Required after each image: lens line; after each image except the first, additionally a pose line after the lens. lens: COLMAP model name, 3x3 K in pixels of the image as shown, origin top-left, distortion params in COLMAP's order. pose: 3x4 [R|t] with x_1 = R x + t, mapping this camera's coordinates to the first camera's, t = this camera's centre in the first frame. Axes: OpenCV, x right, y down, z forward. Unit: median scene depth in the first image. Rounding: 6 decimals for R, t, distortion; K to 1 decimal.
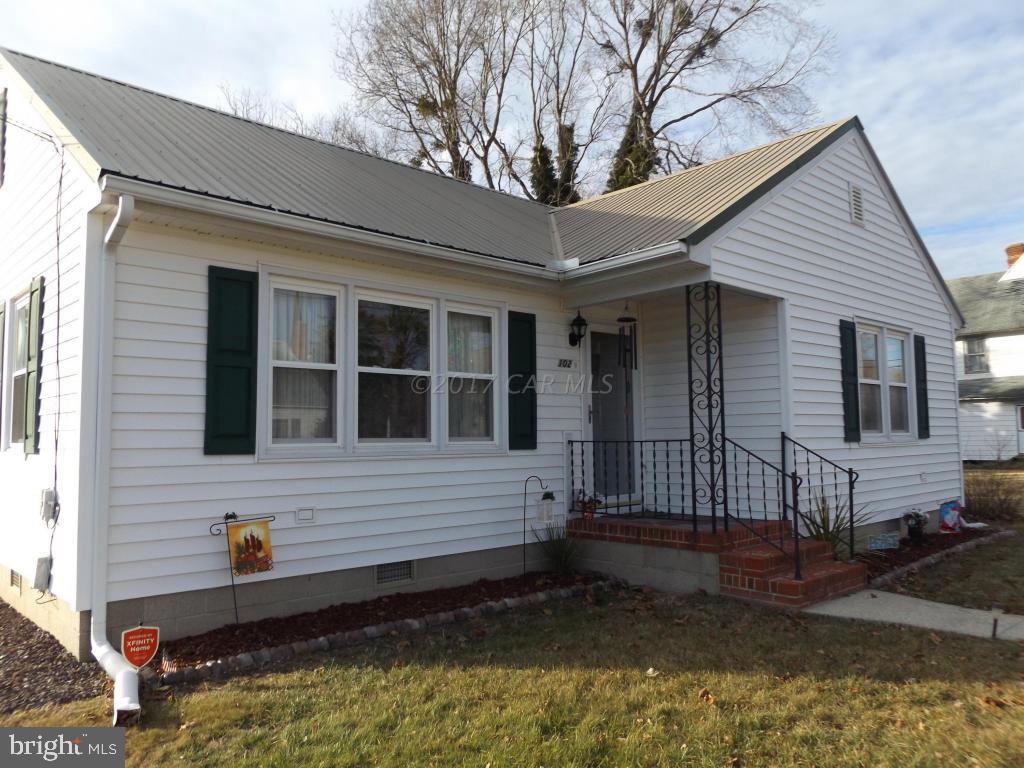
lens RADIAL K [[762.5, 0, 515.8], [0, 762.5, 380.5], [0, 0, 1]] dist [-0.001370, -0.003169]
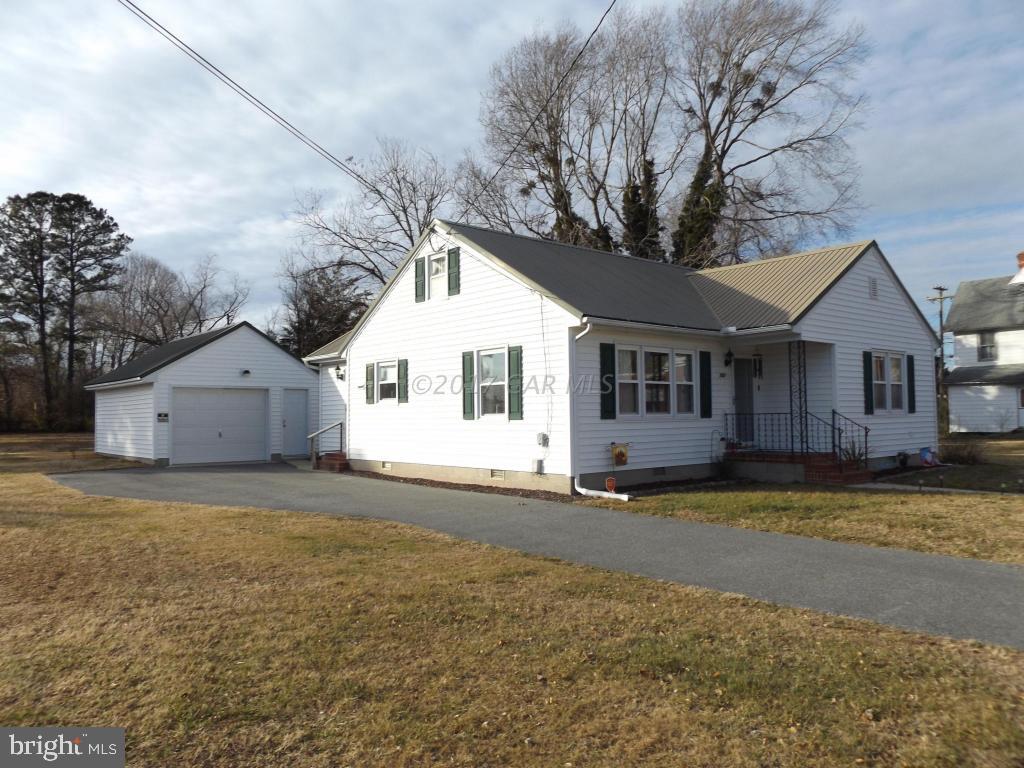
lens RADIAL K [[743.4, 0, 512.0], [0, 743.4, 384.0], [0, 0, 1]] dist [-0.027551, 0.004631]
pose [[0.998252, -0.002290, -0.059053, -0.357924], [0.004218, 0.999461, 0.032543, -0.062805], [0.058946, -0.032736, 0.997724, -0.935769]]
